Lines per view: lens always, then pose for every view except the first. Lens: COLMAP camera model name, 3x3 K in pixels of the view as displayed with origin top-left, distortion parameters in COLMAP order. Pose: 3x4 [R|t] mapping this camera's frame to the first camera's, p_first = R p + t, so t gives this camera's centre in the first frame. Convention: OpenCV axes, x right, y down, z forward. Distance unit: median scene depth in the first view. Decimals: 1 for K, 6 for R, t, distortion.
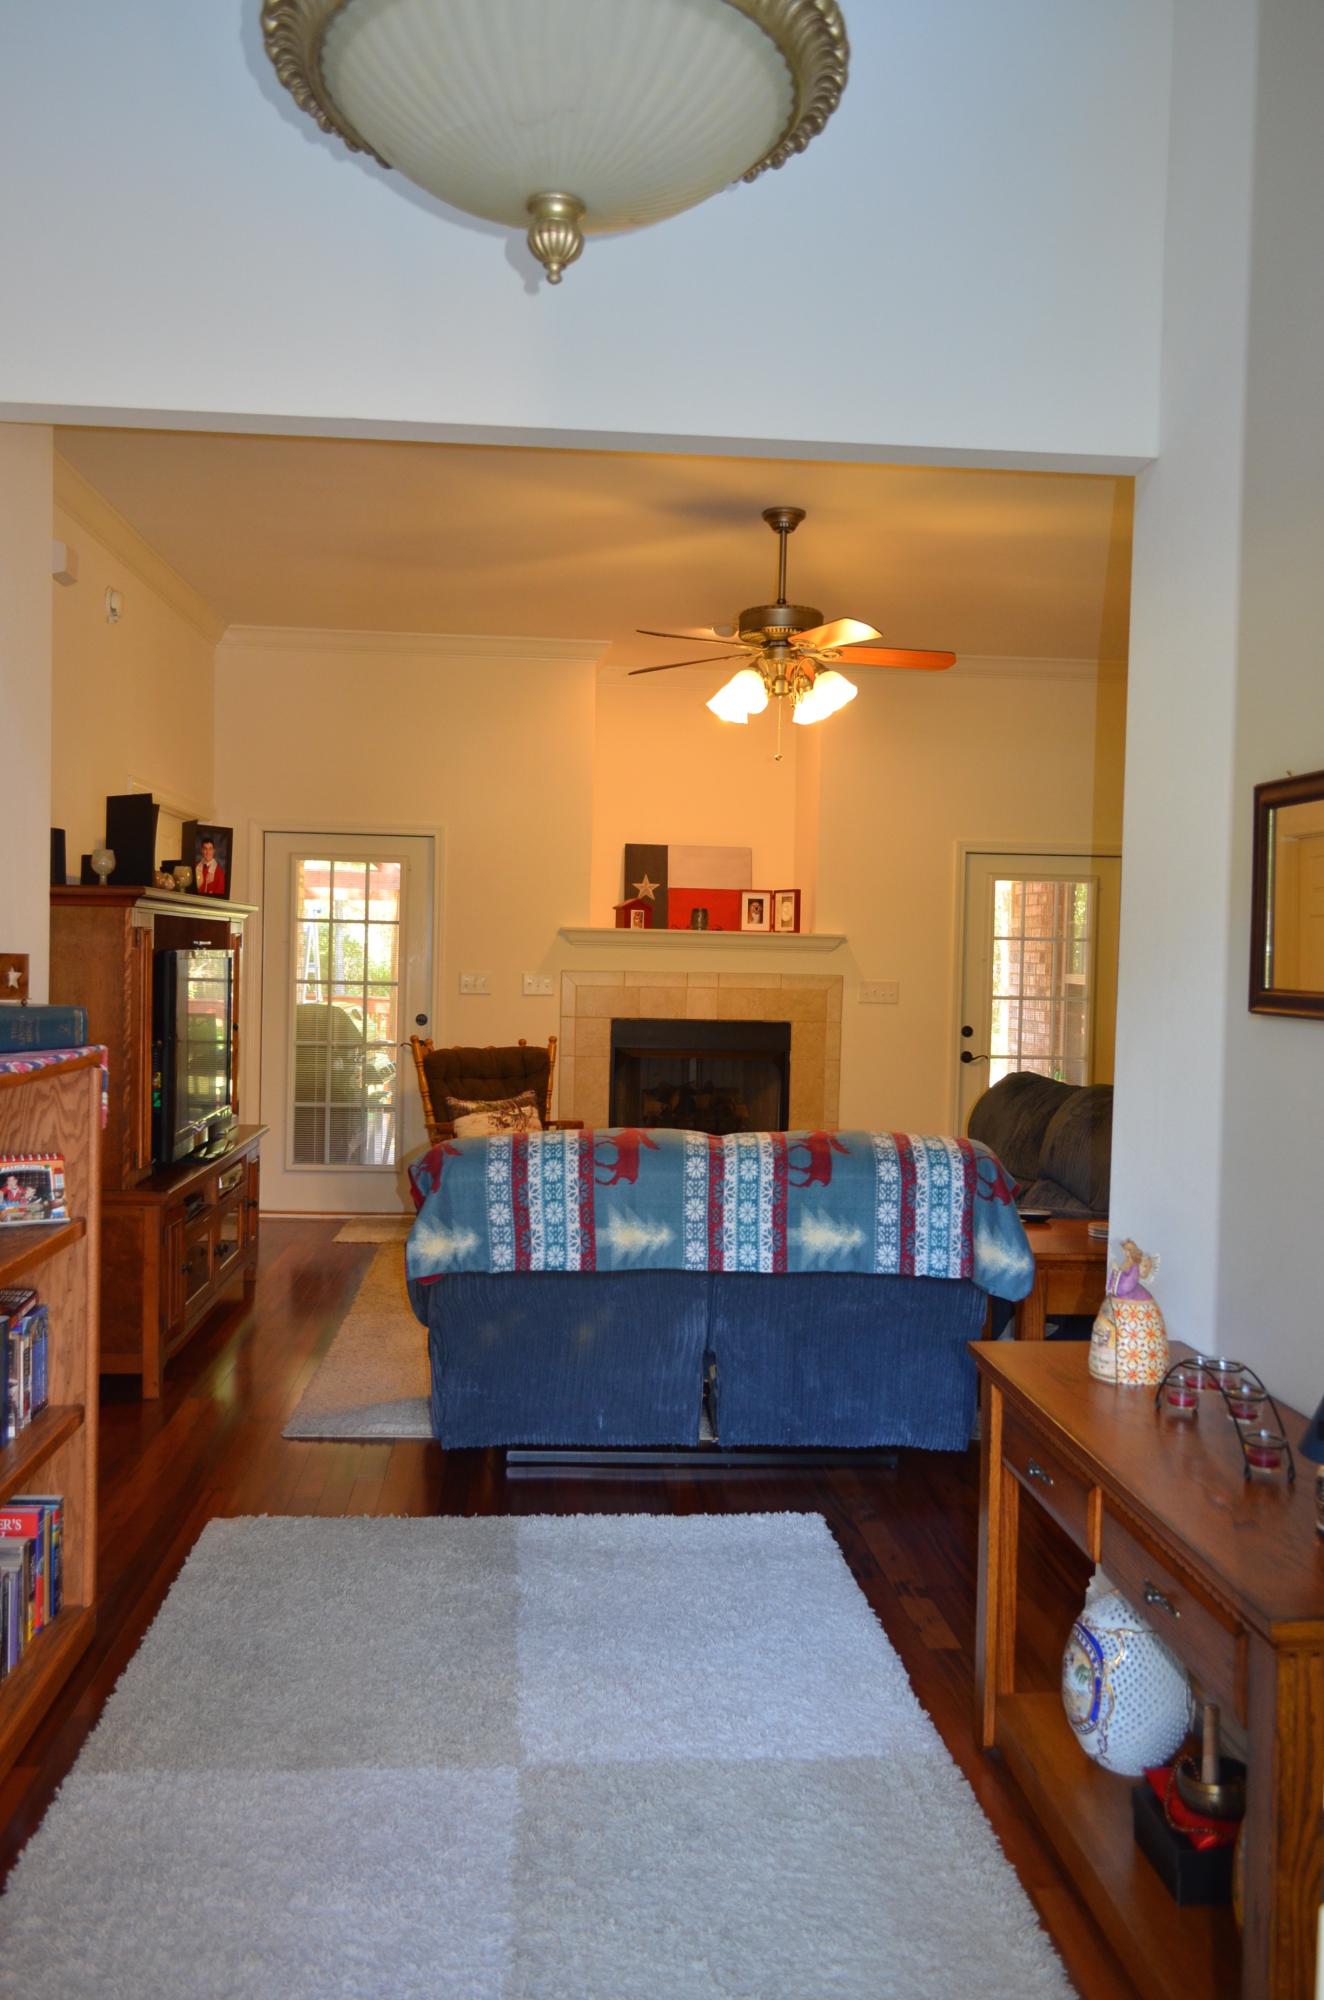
lens RADIAL K [[1586.7, 0, 662.0], [0, 1586.7, 1000.0], [0, 0, 1]] dist [-0.005576, -0.007260]
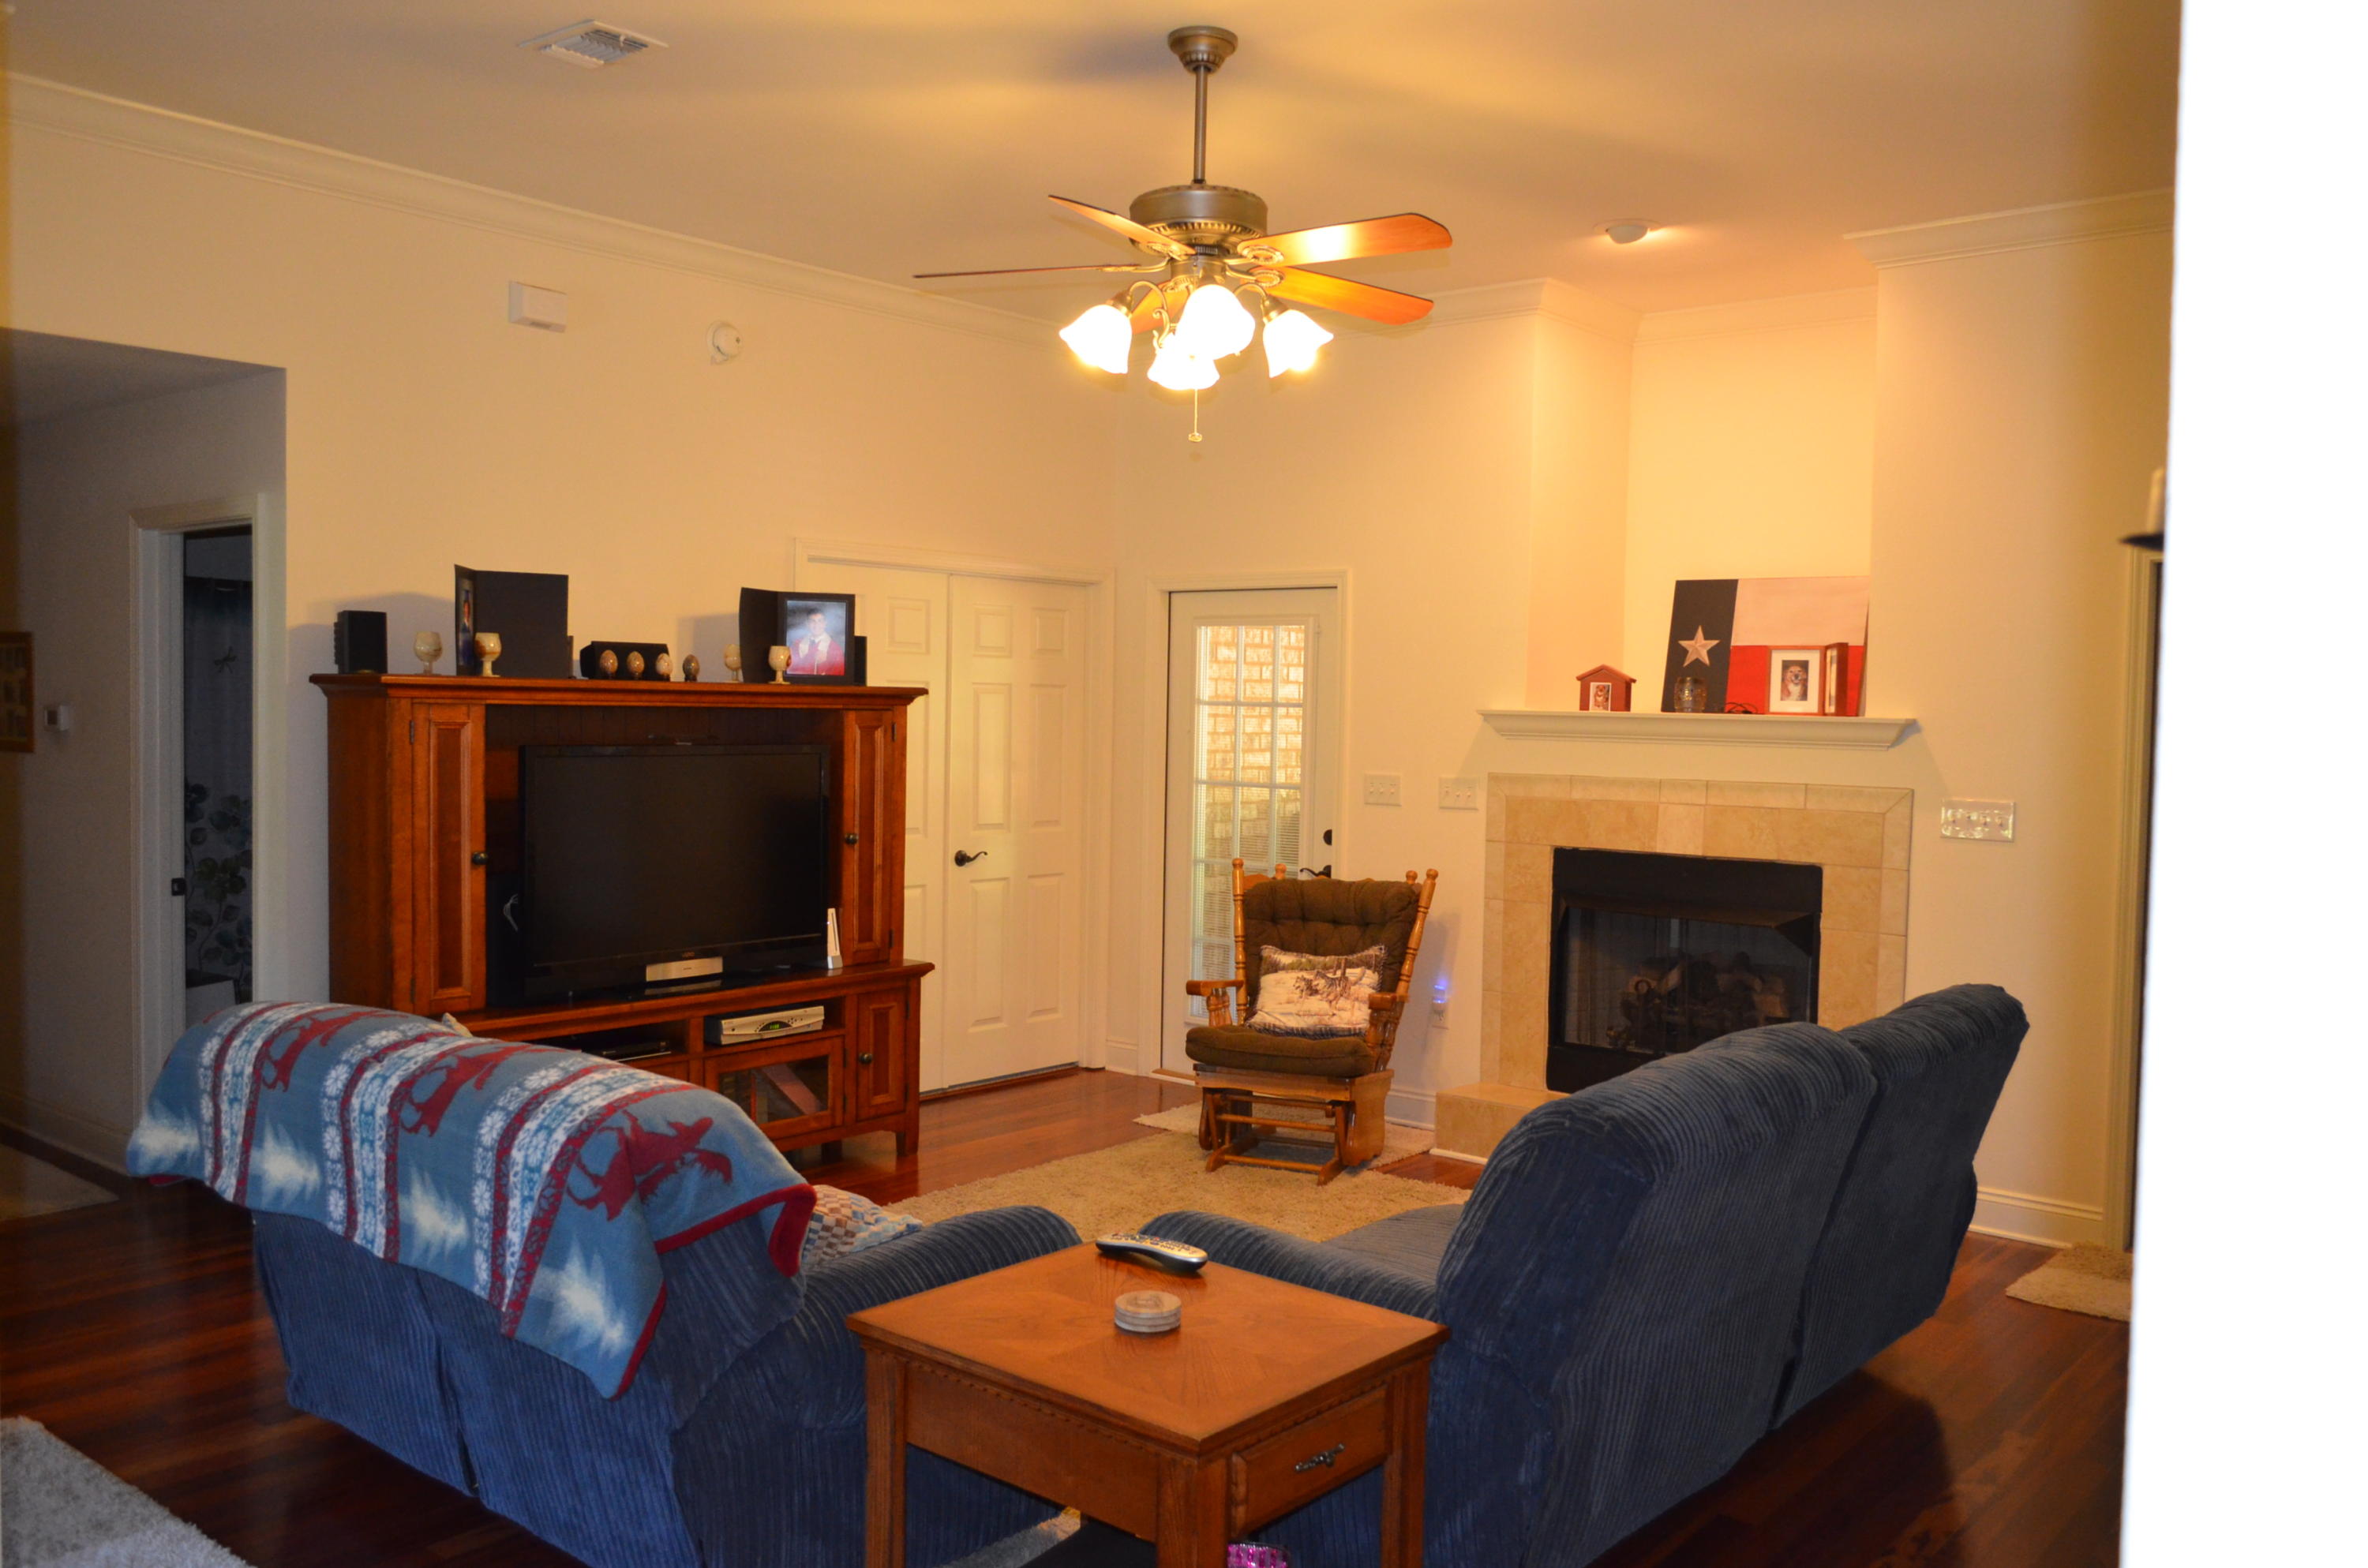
lens RADIAL K [[1878.5, 0, 1205.3], [0, 1878.5, 784.0], [0, 0, 1]] dist [-0.005576, -0.007260]
pose [[0.716937, 0.019690, -0.696860, 0.409093], [-0.021398, 0.999752, 0.006234, -0.016318], [0.696809, 0.010442, 0.717180, 0.333536]]
